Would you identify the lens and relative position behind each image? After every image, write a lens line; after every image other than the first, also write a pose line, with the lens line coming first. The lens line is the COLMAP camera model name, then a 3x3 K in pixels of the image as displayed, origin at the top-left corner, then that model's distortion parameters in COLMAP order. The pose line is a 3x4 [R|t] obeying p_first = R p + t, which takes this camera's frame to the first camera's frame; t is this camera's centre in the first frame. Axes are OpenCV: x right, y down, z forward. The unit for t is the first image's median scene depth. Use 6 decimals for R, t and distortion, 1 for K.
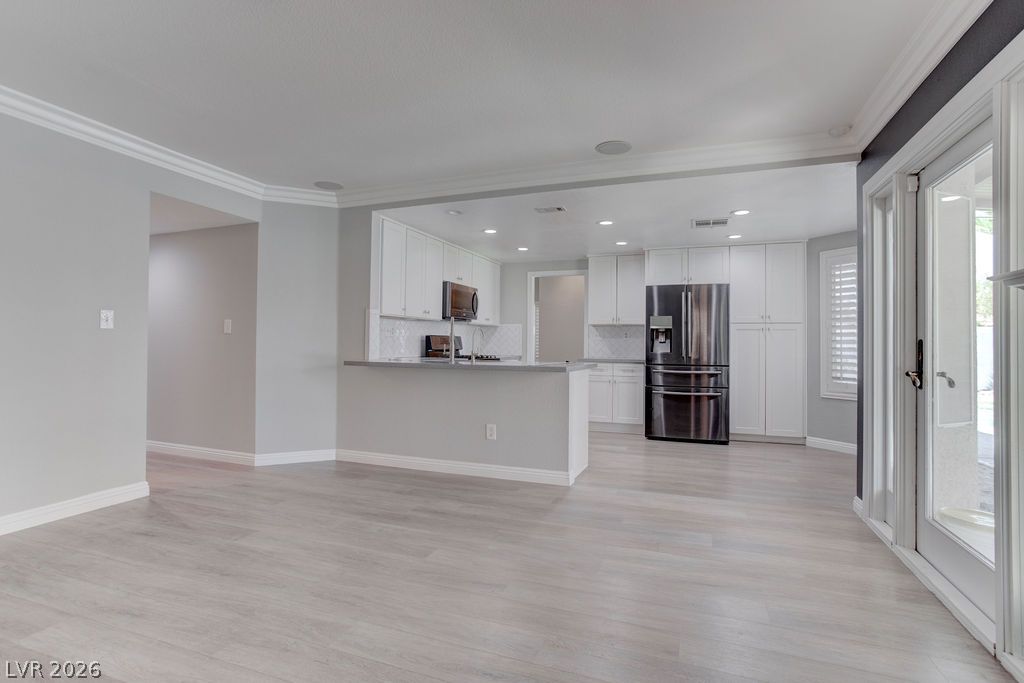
lens RADIAL K [[499.8, 0, 519.1], [0, 499.8, 338.9], [0, 0, 1]] dist [-0.031540, 0.017372]
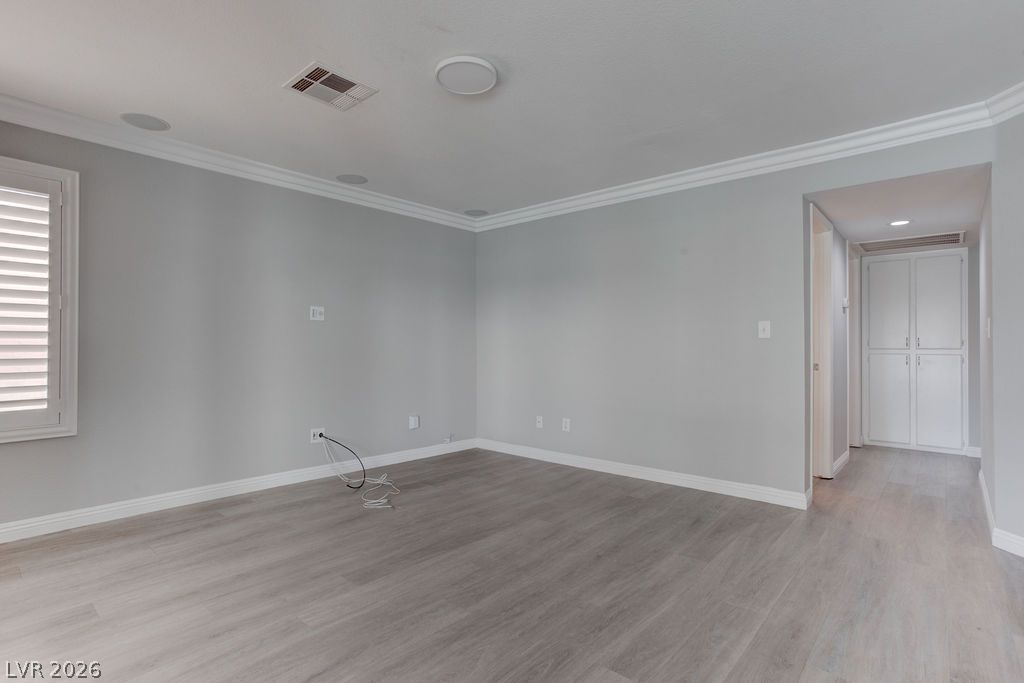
lens RADIAL K [[499.8, 0, 516.3], [0, 499.8, 345.2], [0, 0, 1]] dist [-0.031540, 0.017372]
pose [[-0.359928, -0.014155, -0.932873, 0.328114], [0.003153, 0.999861, -0.016388, 0.009461], [0.932975, -0.008840, -0.359833, 0.761883]]
